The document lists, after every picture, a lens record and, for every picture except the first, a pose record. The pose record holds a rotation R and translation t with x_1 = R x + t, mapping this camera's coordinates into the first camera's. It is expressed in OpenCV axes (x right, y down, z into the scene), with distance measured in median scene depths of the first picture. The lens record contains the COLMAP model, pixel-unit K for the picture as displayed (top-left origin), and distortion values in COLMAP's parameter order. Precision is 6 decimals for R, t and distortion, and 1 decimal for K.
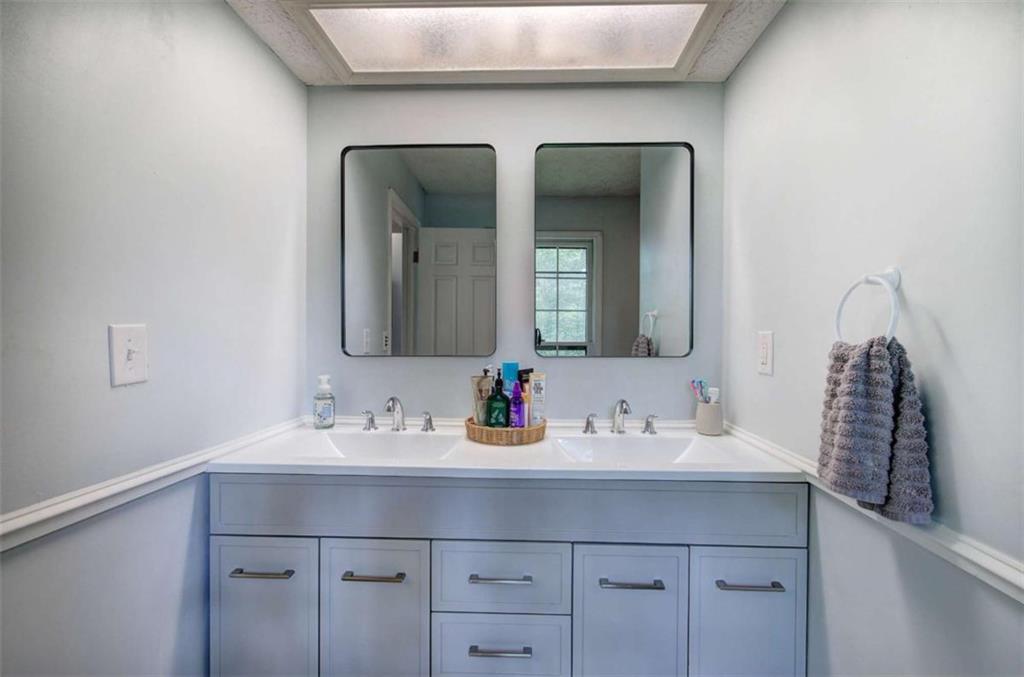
lens RADIAL K [[432.4, 0, 514.7], [0, 432.4, 338.6], [0, 0, 1]] dist [0.008084, -0.000036]
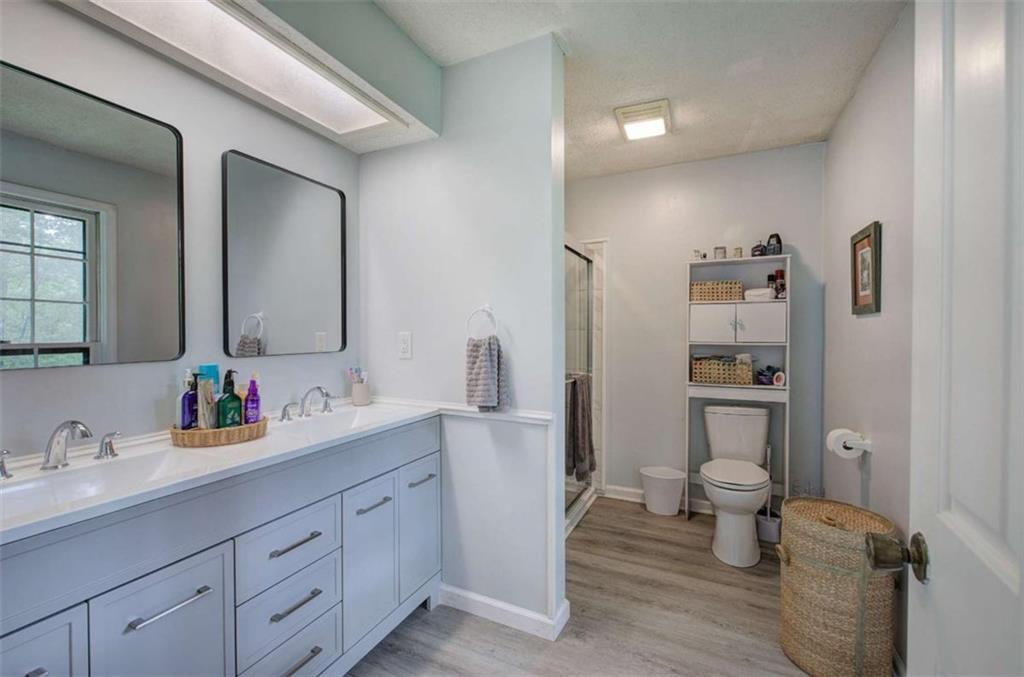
lens RADIAL K [[432.4, 0, 514.0], [0, 432.4, 337.0], [0, 0, 1]] dist [0.008084, -0.000036]
pose [[0.384417, -0.011637, 0.923086, -0.666720], [0.009597, 0.999917, 0.008609, -0.008515], [-0.923110, 0.005550, 0.384496, -0.002701]]
